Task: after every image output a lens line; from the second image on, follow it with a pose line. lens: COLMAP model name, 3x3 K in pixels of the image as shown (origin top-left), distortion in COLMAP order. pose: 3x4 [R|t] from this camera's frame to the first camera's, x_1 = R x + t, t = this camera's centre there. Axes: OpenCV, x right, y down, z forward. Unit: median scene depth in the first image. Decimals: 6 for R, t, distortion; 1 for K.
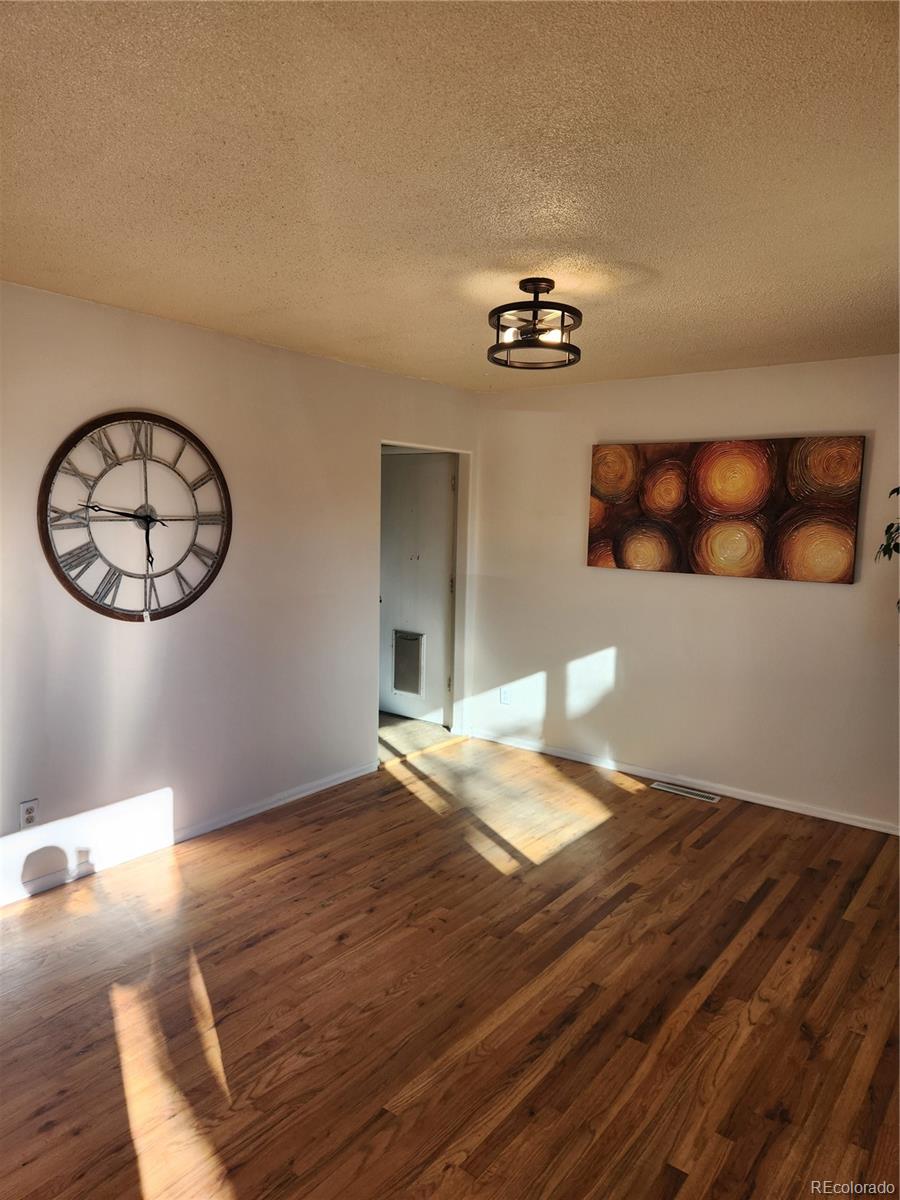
lens RADIAL K [[813.1, 0, 452.3], [0, 813.1, 600.5], [0, 0, 1]] dist [0.064564, -0.055277]
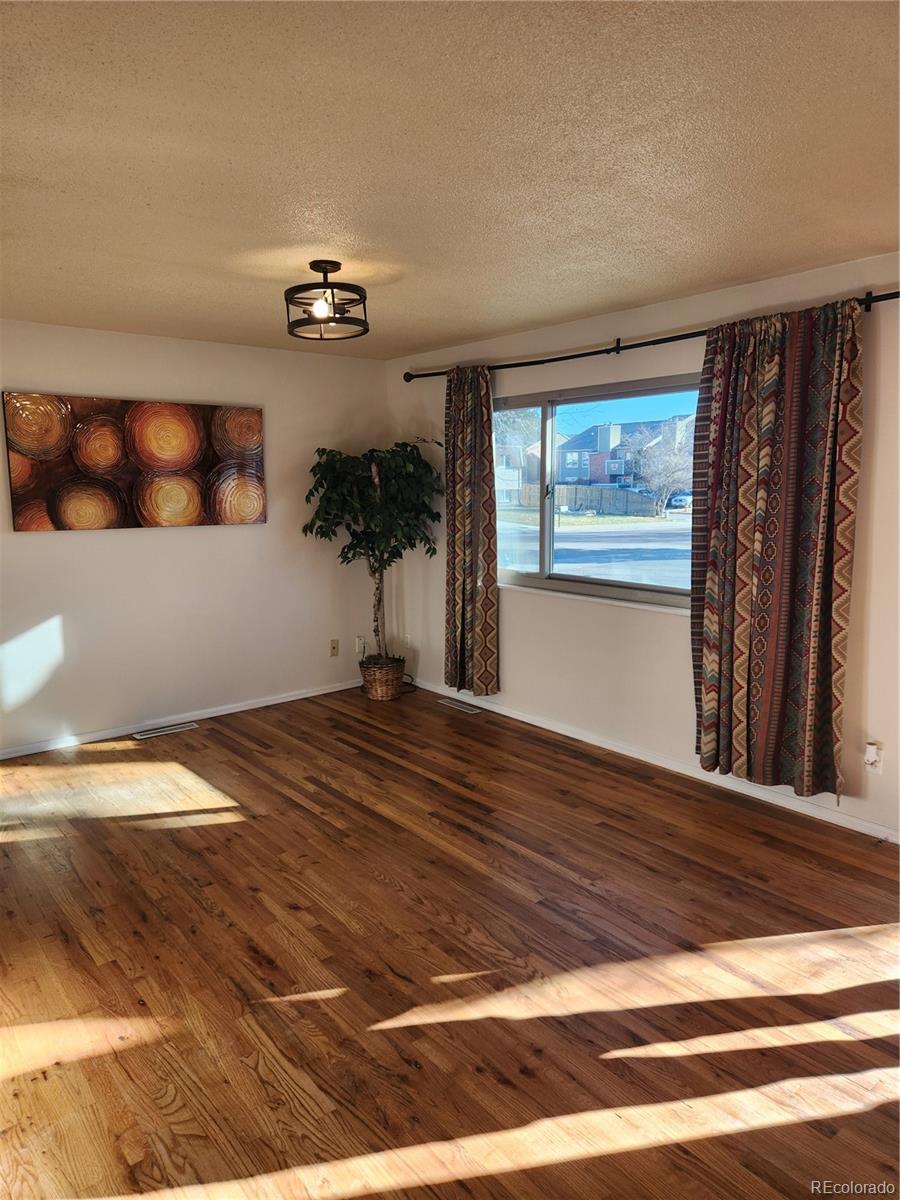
lens RADIAL K [[813.1, 0, 452.9], [0, 813.1, 597.0], [0, 0, 1]] dist [0.064564, -0.055277]
pose [[0.223701, -0.163371, 0.960868, -0.848161], [0.120590, 0.982916, 0.139045, -0.056907], [-0.967169, 0.084767, 0.239580, 0.484738]]
